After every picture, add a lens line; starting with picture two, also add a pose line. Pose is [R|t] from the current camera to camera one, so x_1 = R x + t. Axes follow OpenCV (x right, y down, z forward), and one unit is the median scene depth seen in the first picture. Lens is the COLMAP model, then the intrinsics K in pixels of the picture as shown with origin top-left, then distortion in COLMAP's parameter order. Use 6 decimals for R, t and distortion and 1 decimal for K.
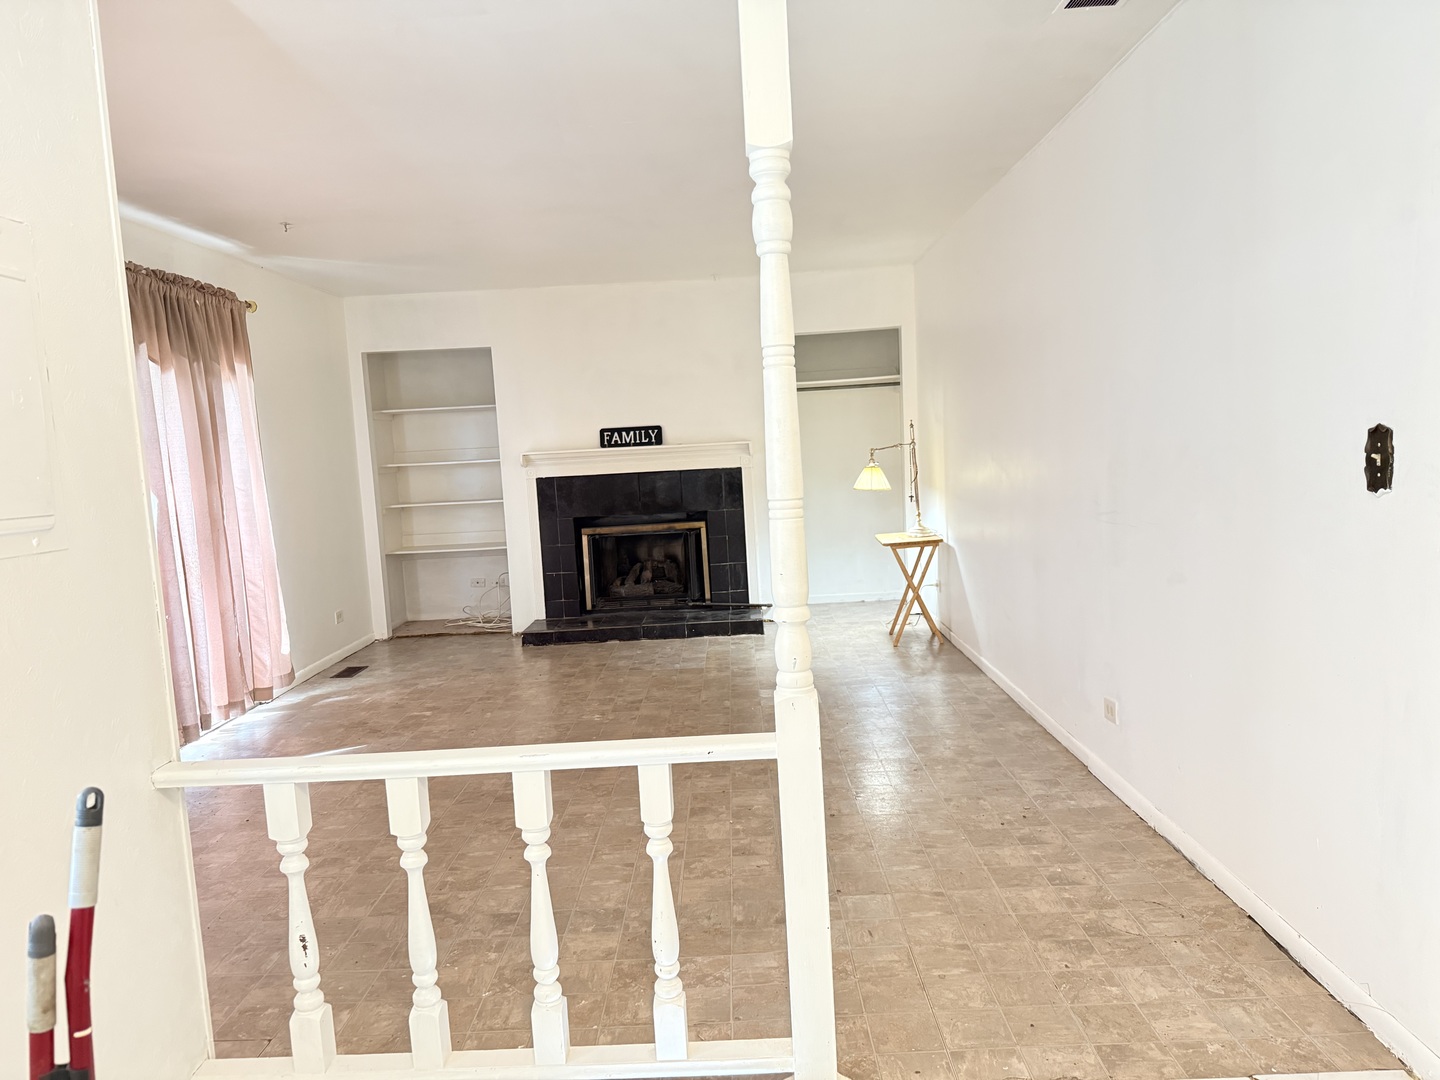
lens RADIAL K [[1009.2, 0, 728.7], [0, 1009.2, 546.4], [0, 0, 1]] dist [0.045264, -0.063205]
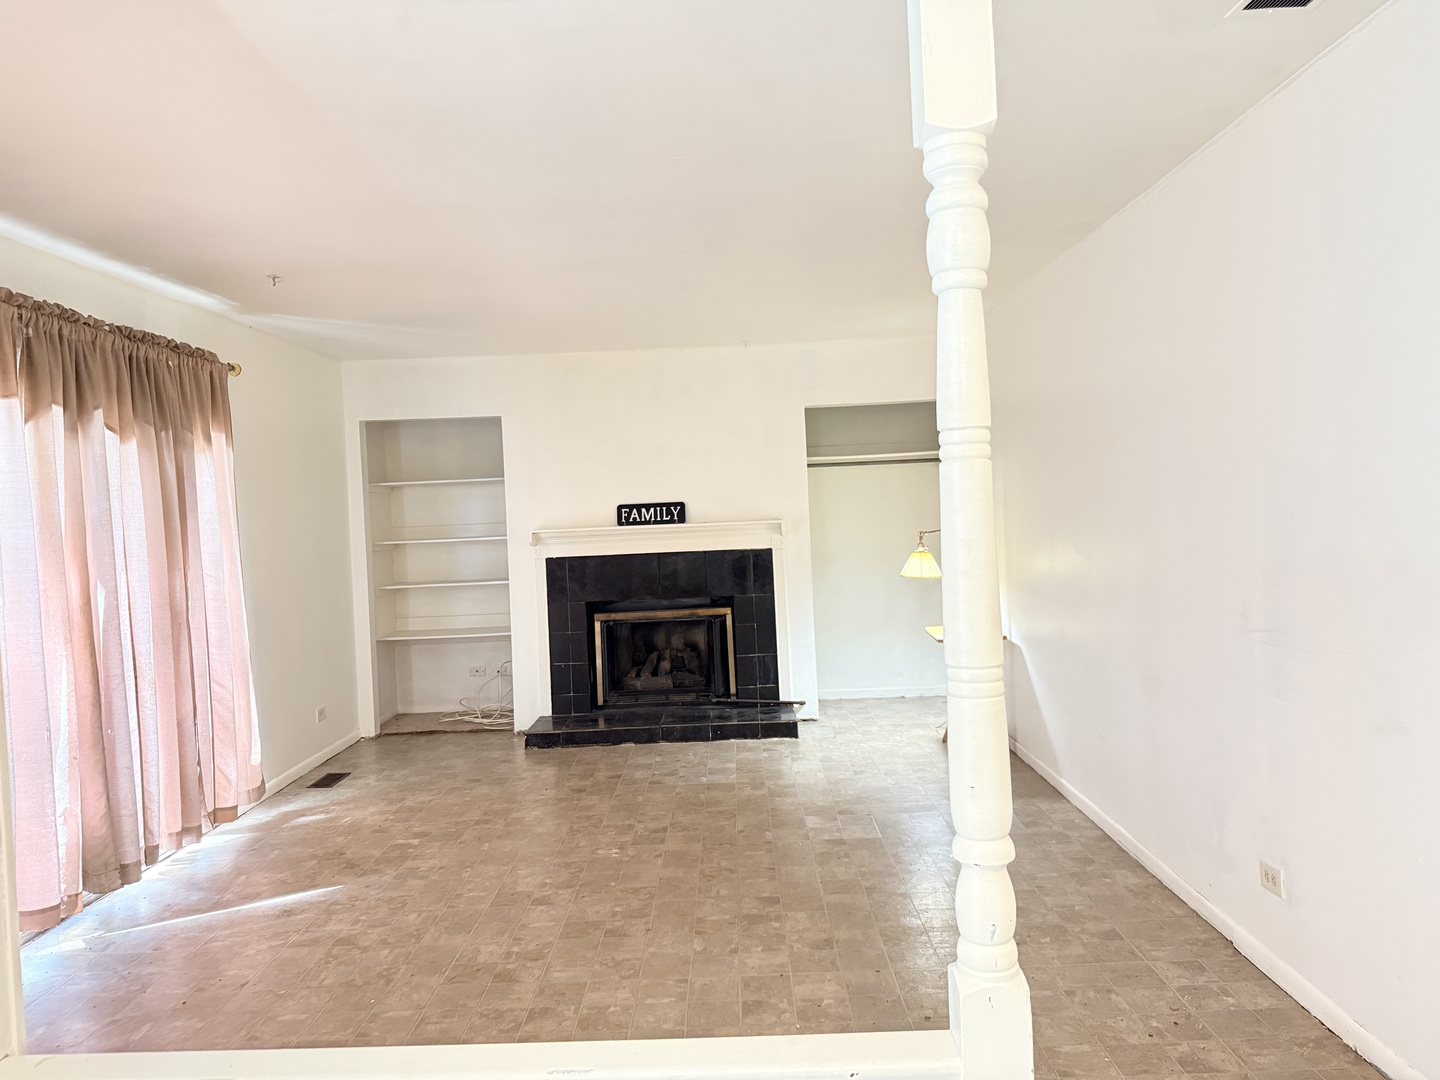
lens RADIAL K [[1009.2, 0, 721.8], [0, 1009.2, 526.5], [0, 0, 1]] dist [0.045264, -0.063205]
pose [[0.999918, 0.011152, -0.006338, -0.036552], [-0.011652, 0.996300, -0.085152, -0.028125], [0.005365, 0.085219, 0.996348, 0.127693]]
